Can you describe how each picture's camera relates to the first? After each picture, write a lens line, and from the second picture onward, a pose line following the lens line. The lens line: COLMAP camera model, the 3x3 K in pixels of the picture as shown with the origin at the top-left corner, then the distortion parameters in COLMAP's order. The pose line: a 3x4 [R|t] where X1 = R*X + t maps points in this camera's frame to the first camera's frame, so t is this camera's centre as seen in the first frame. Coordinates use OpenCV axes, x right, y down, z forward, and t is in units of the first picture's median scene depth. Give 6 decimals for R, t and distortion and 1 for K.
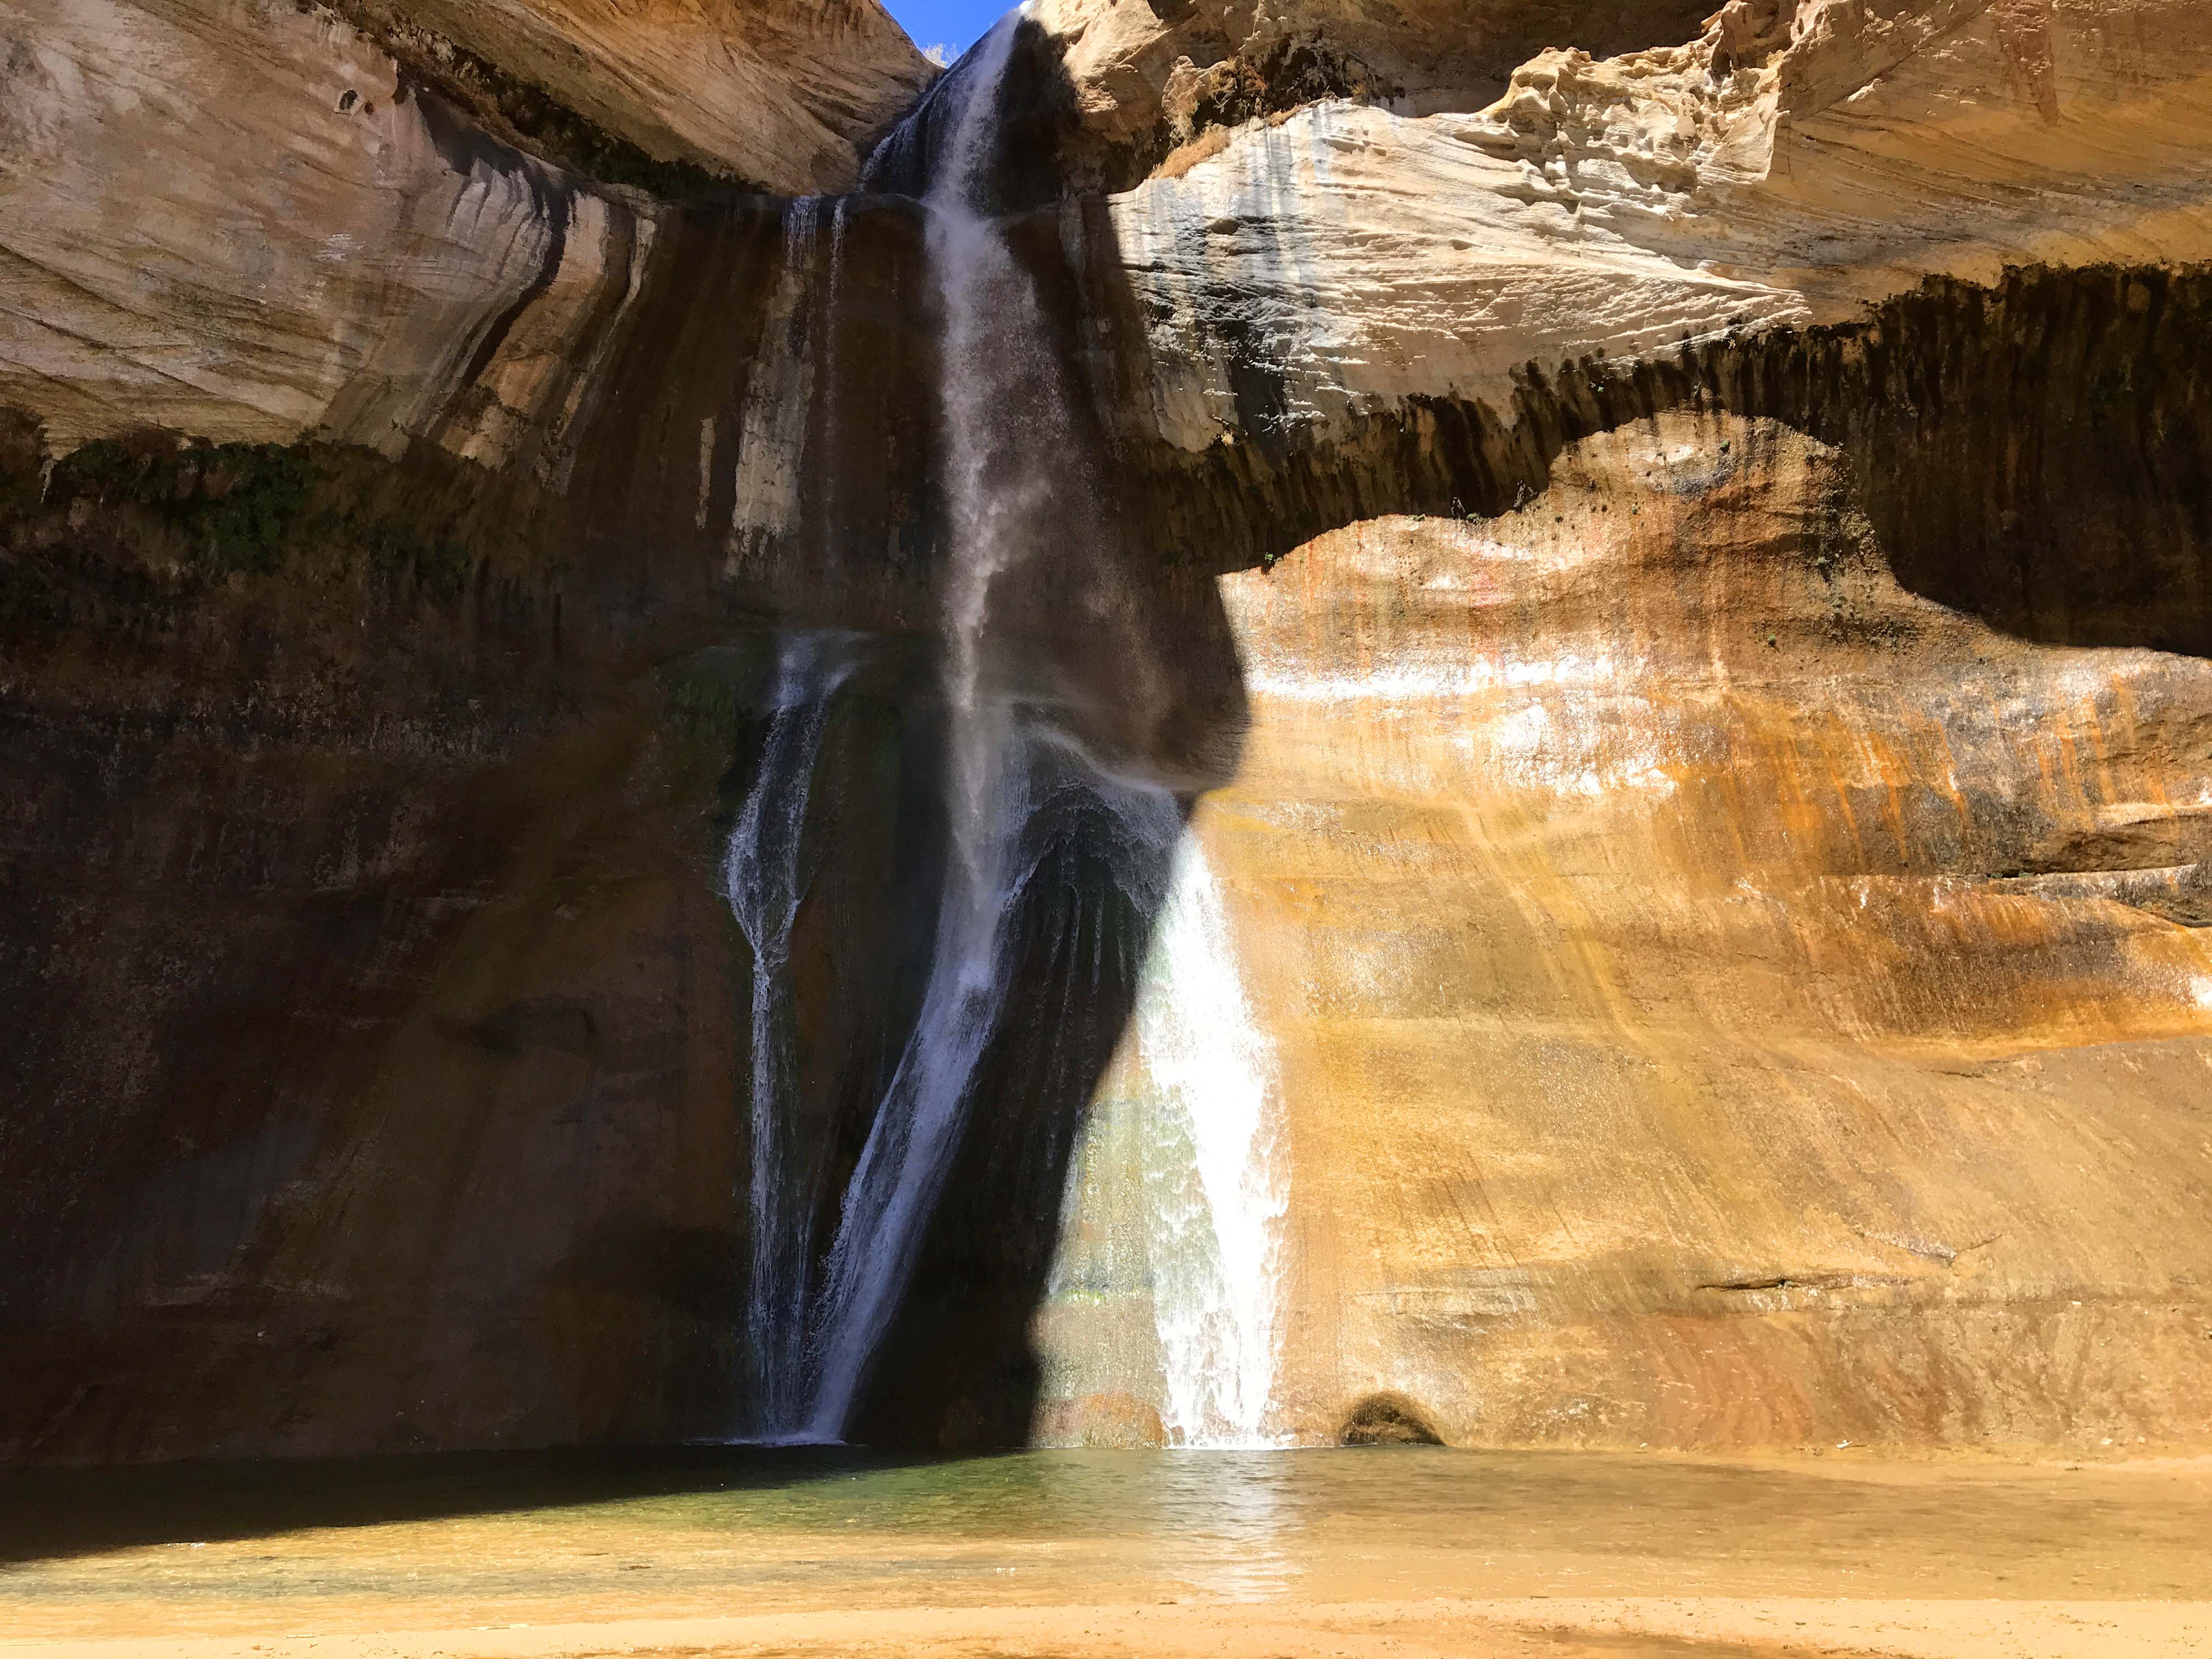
lens RADIAL K [[1809.0, 0, 1106.0], [0, 1809.0, 829.5], [0, 0, 1]] dist [0.004147, 0.010684]
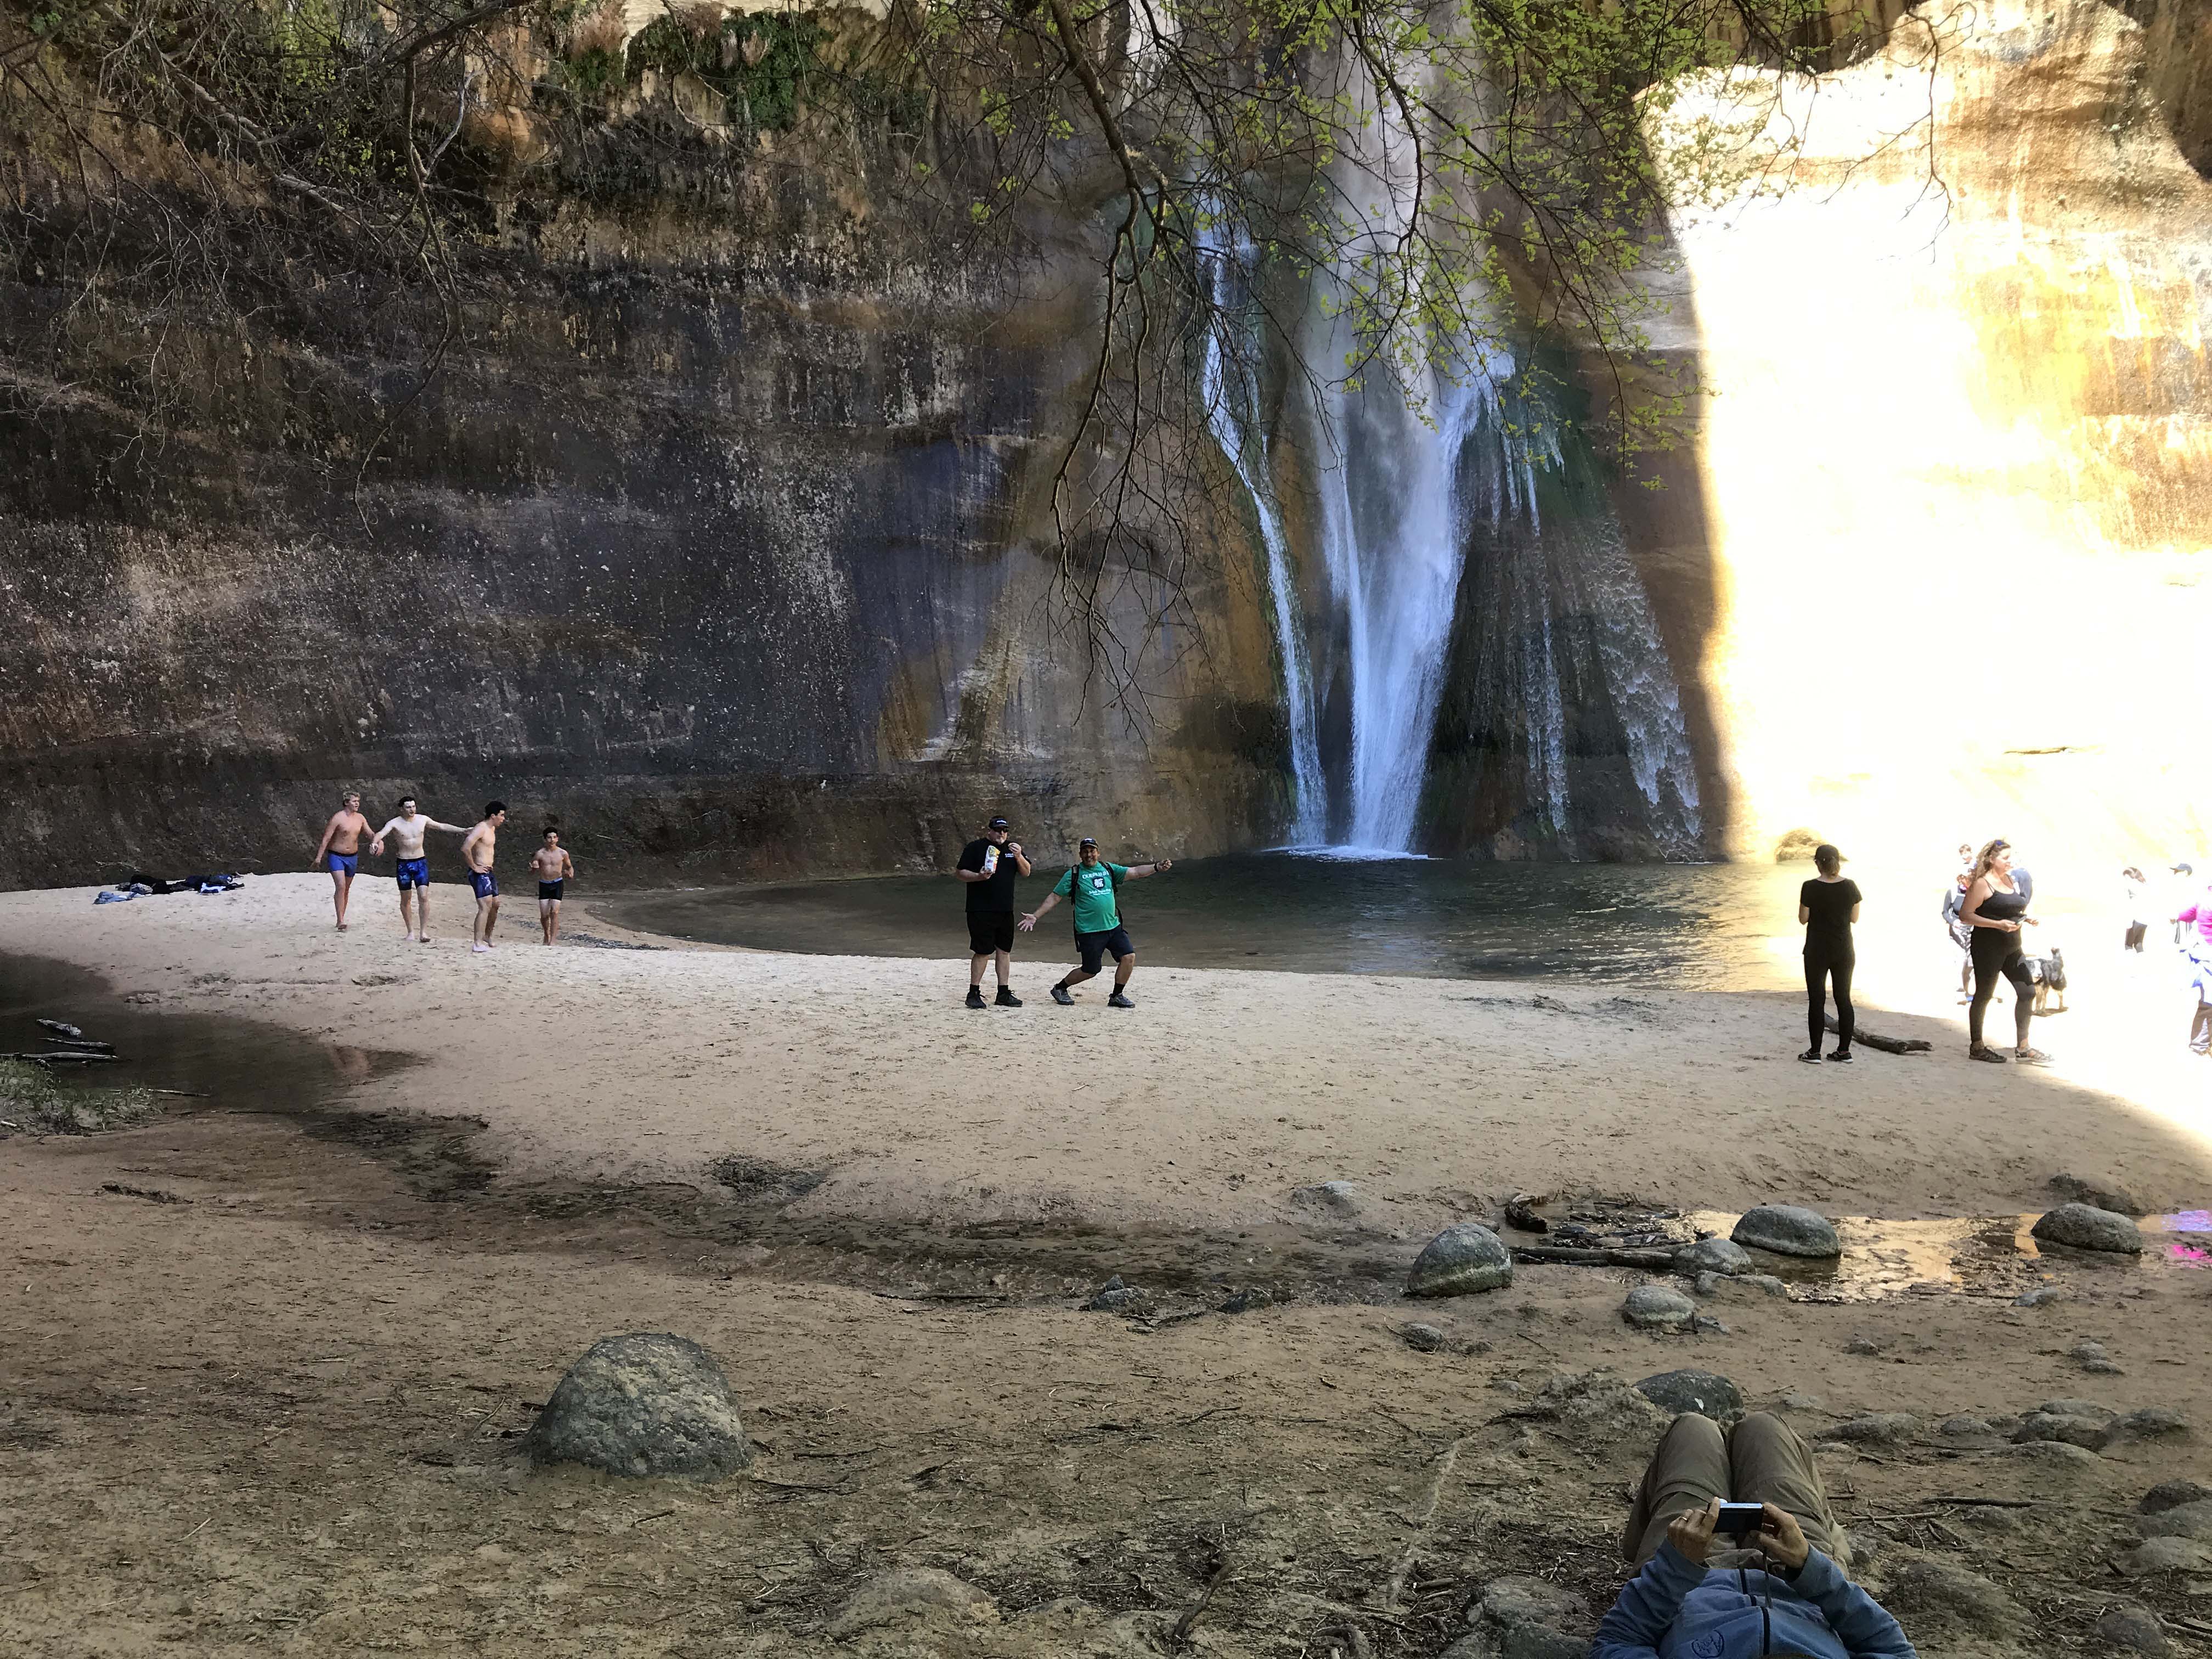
lens RADIAL K [[1792.2, 0, 1106.0], [0, 1792.2, 829.5], [0, 0, 1]] dist [0.060415, -0.083713]
pose [[0.999733, 0.001351, 0.023064, -0.278951], [-0.009179, 0.939341, 0.342862, -0.117008], [-0.021201, -0.342983, 0.939102, -0.233226]]
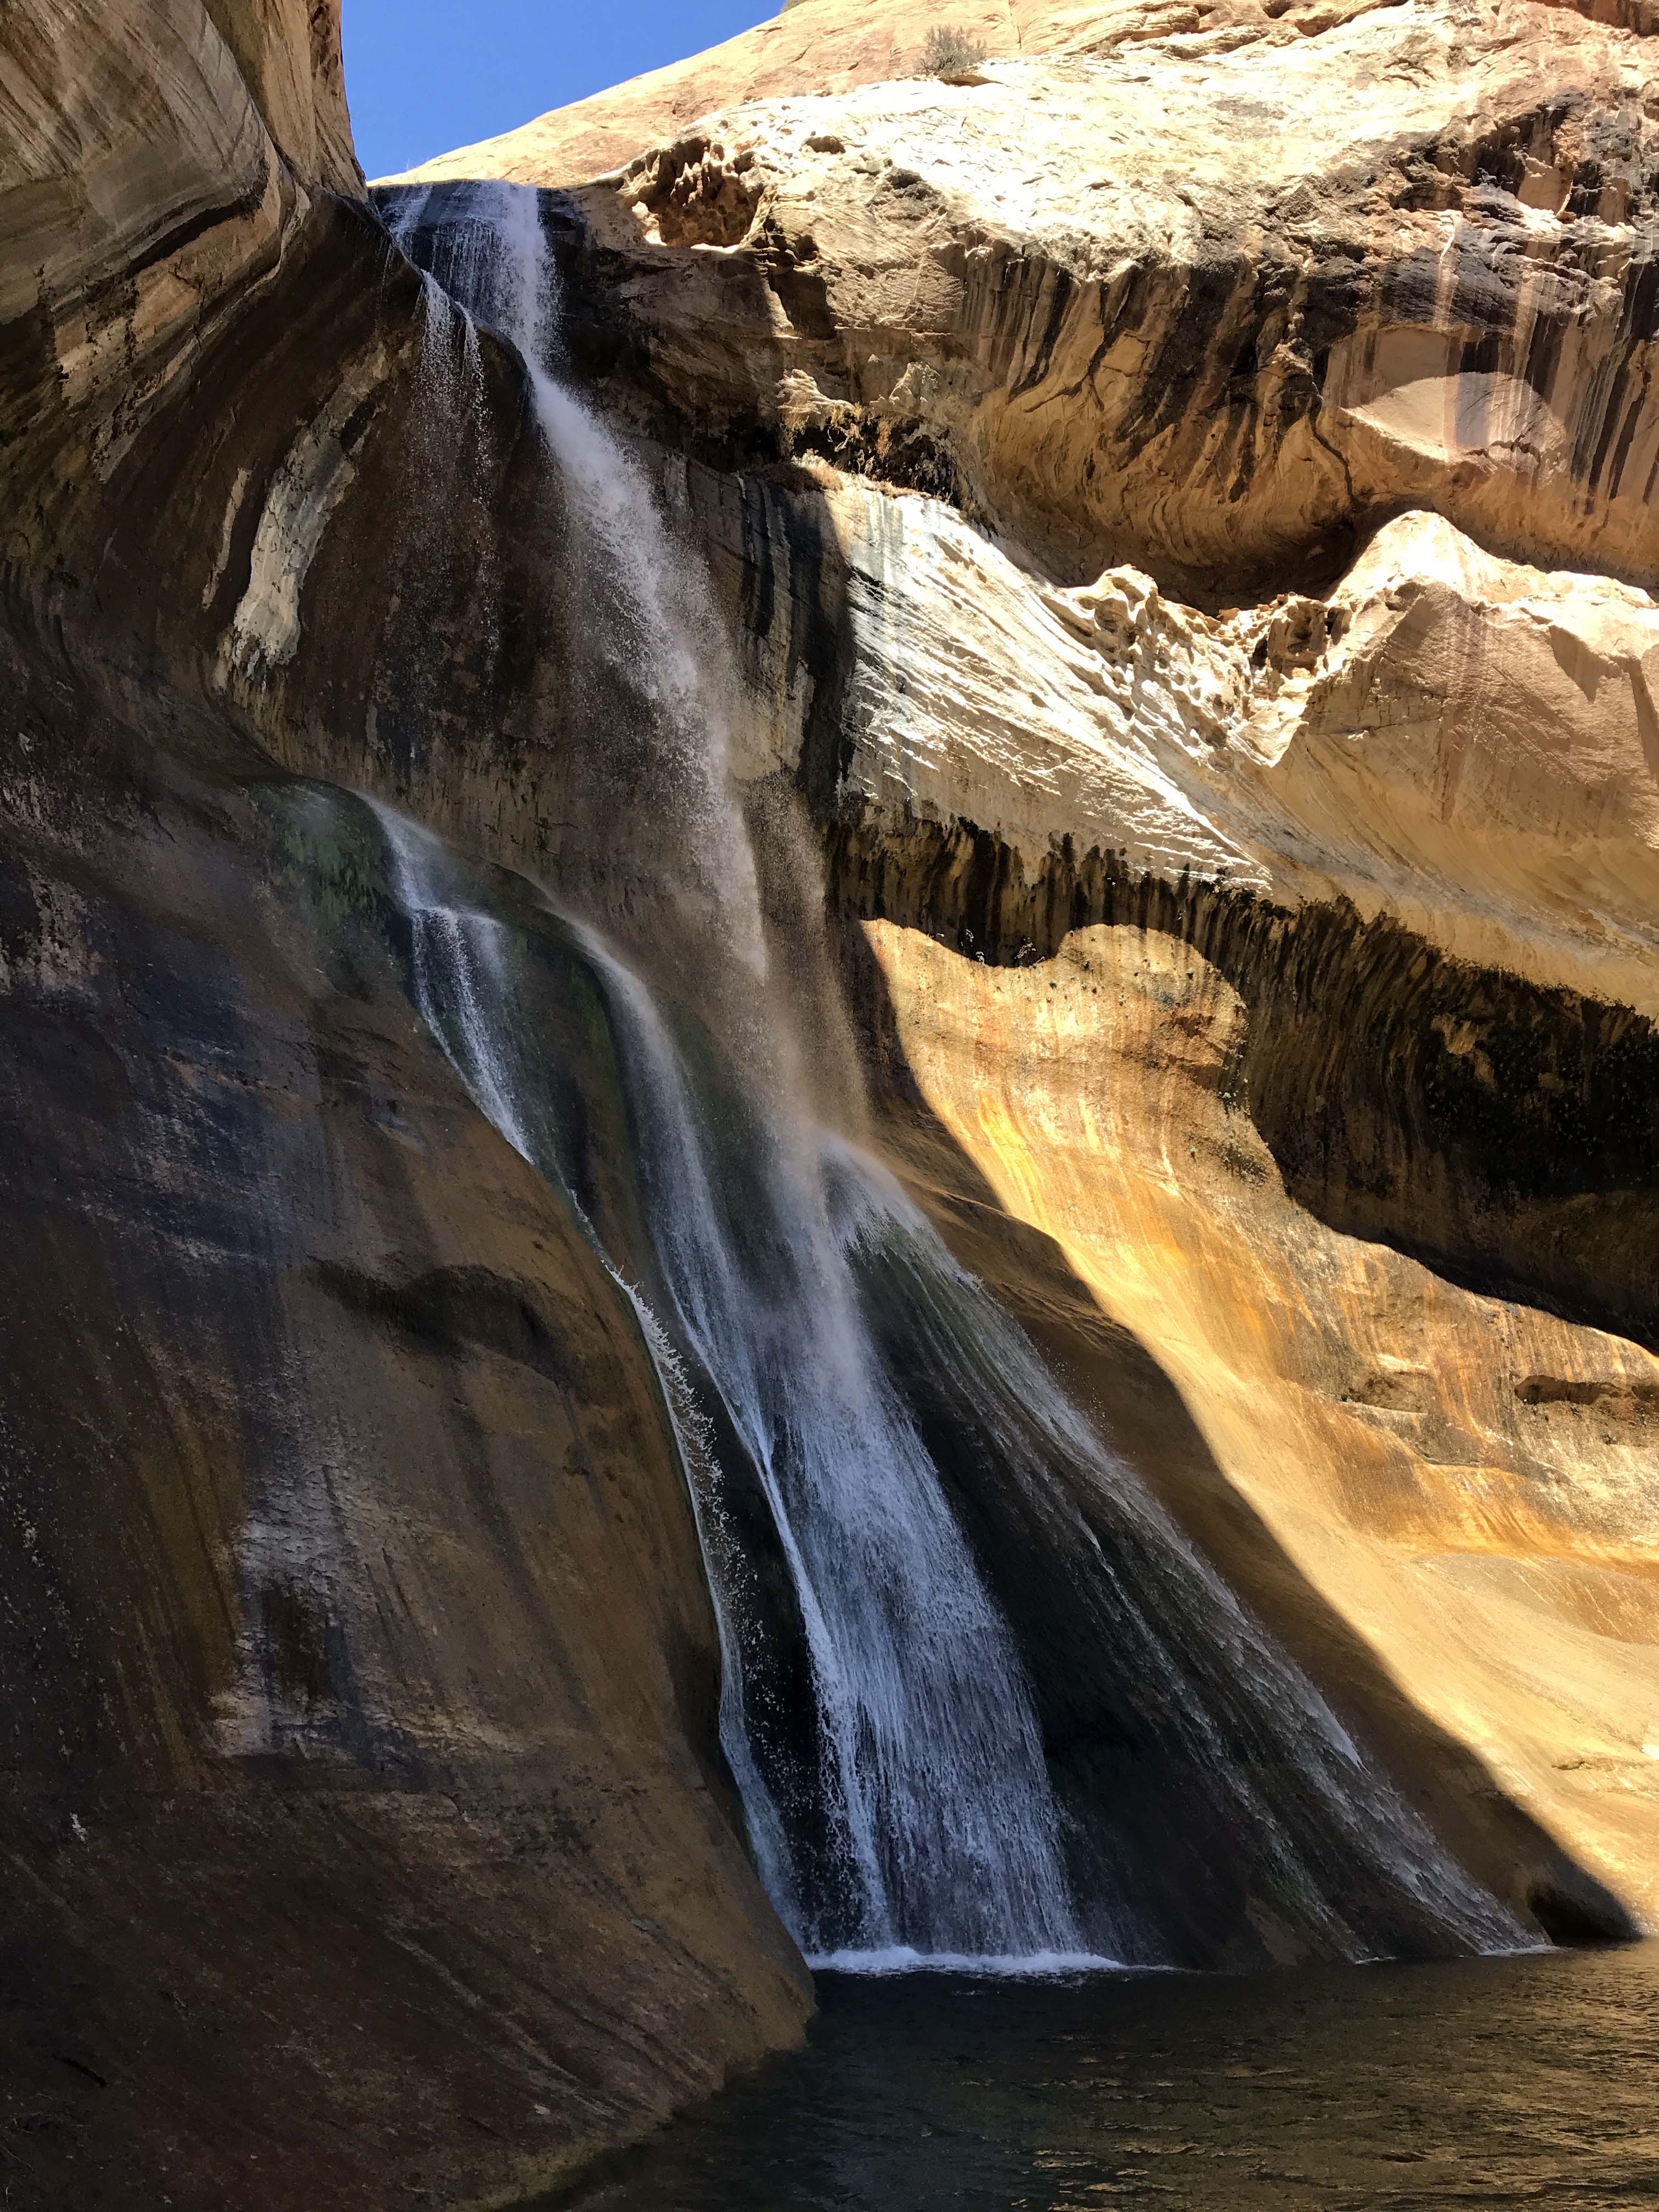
lens RADIAL K [[1792.2, 0, 822.8], [0, 1792.2, 1093.1], [0, 0, 1]] dist [0.060415, -0.083713]
pose [[0.687914, 0.265649, 0.675430, -0.549735], [-0.219314, 0.963189, -0.155459, 0.083564], [-0.691864, -0.041188, 0.720852, 0.353532]]
